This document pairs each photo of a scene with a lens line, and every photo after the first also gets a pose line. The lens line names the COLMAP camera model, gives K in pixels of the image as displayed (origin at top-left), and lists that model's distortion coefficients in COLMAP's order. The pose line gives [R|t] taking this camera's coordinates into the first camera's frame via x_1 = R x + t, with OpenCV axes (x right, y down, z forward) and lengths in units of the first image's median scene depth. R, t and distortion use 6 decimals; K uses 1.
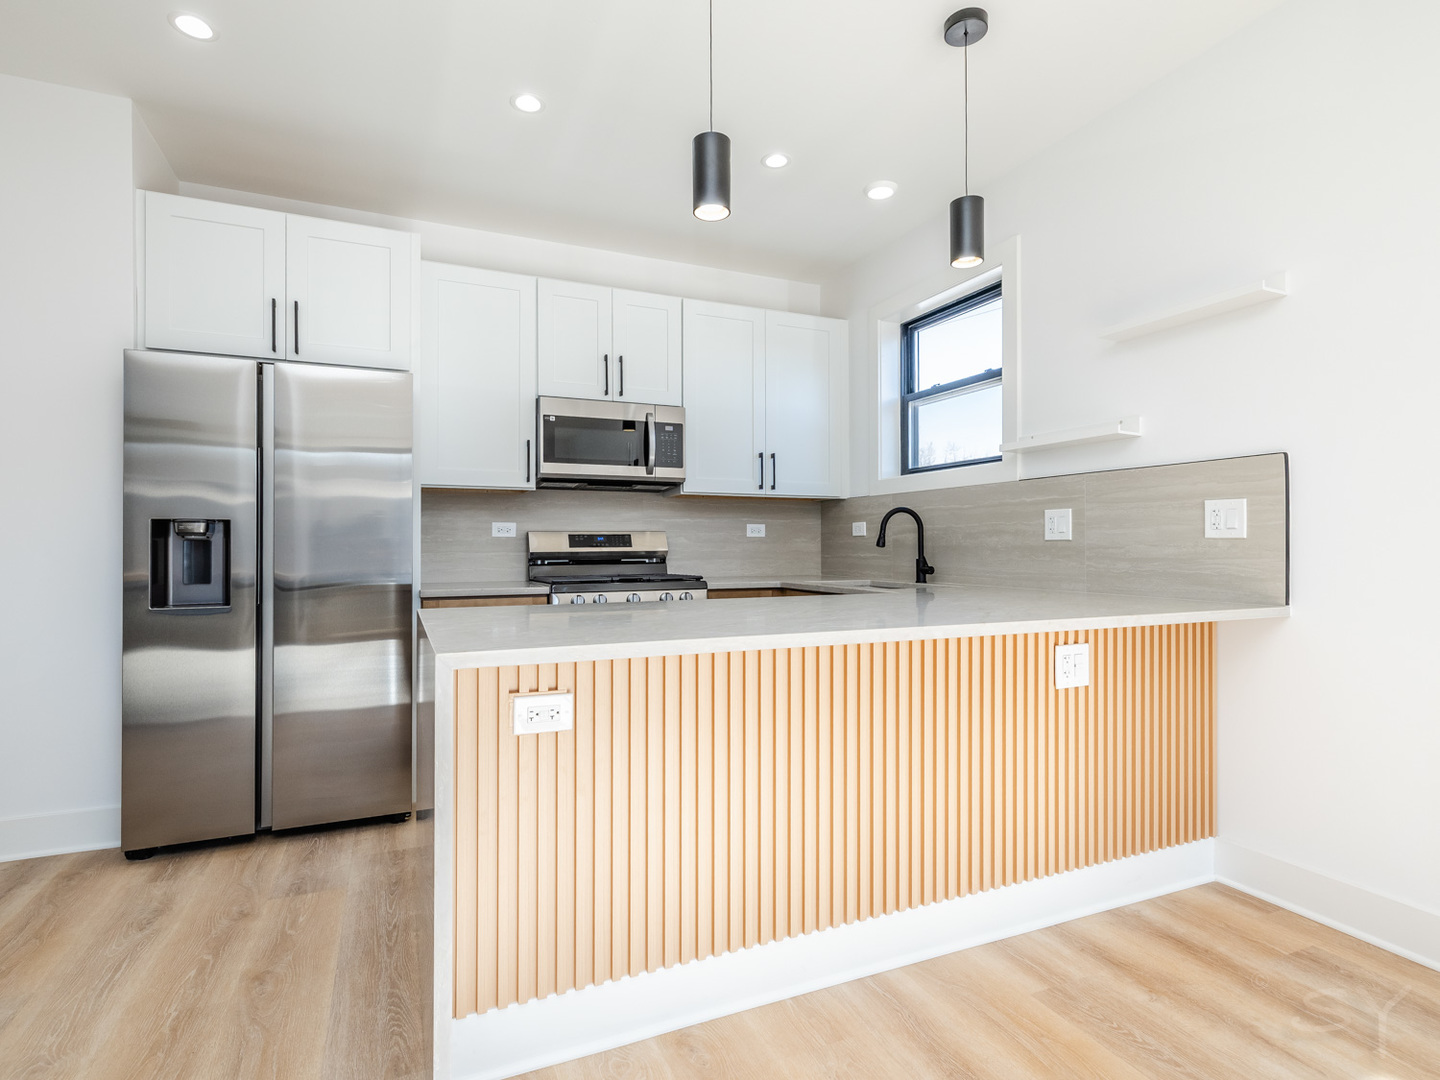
lens RADIAL K [[594.1, 0, 706.6], [0, 594.1, 541.0], [0, 0, 1]] dist [0.002475, 0.001145]
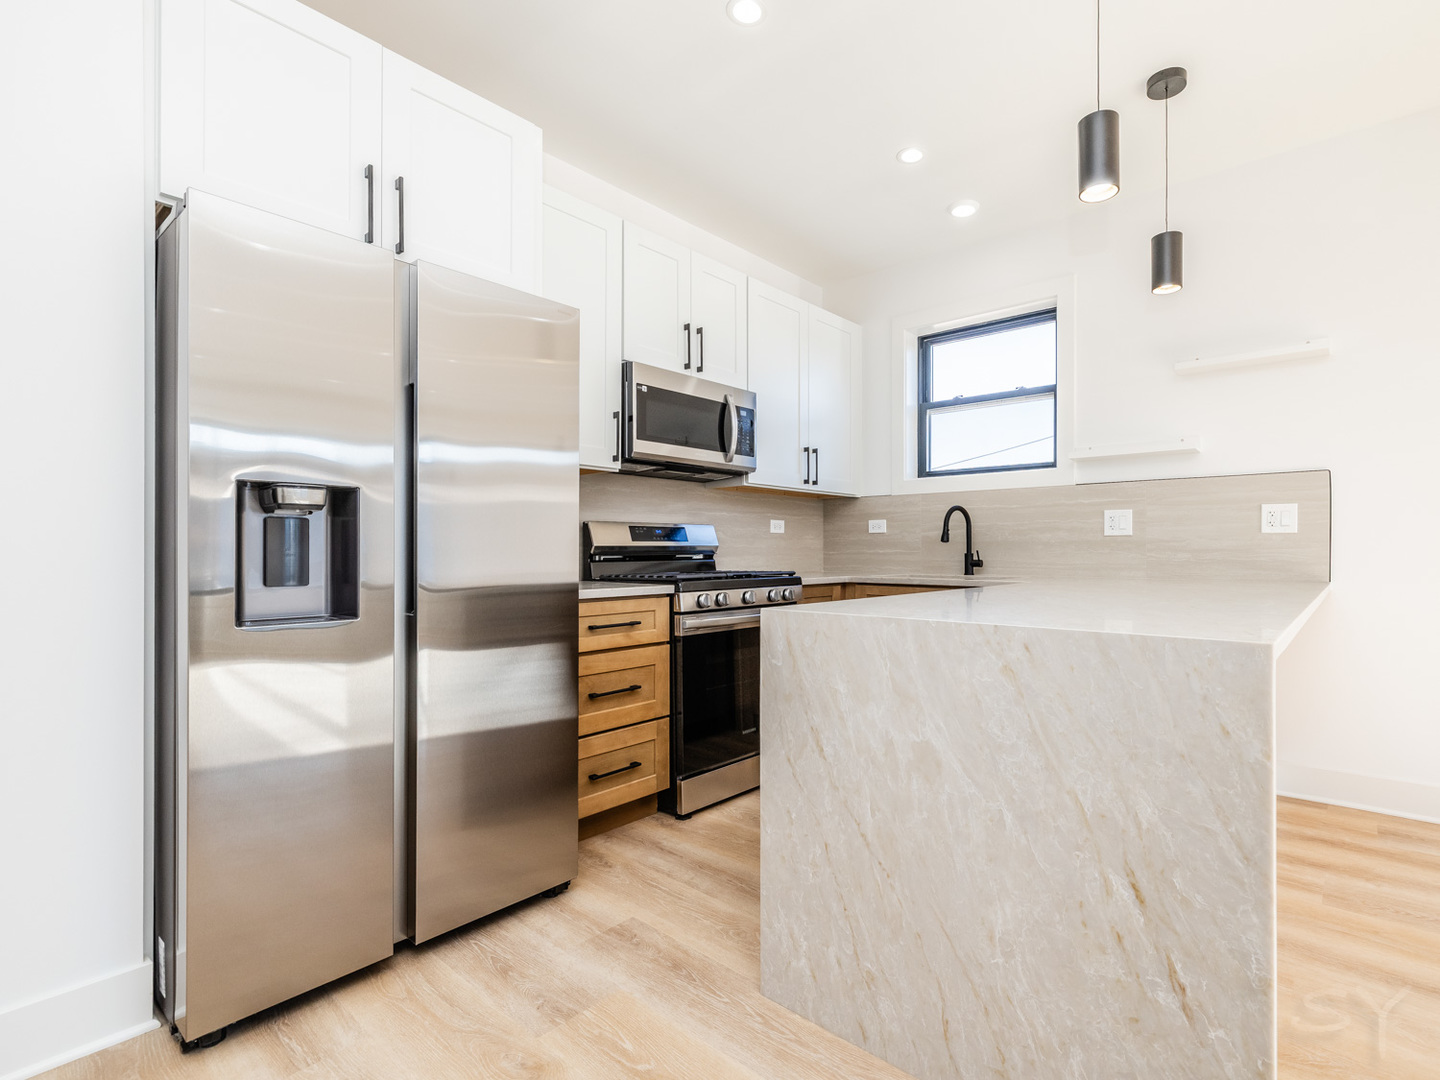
lens RADIAL K [[594.1, 0, 716.4], [0, 594.1, 545.4], [0, 0, 1]] dist [0.002475, 0.001145]
pose [[0.919284, 0.005309, 0.393558, -0.500260], [-0.005267, 0.999985, -0.001188, 0.019249], [-0.393559, -0.000981, 0.919299, 0.173377]]
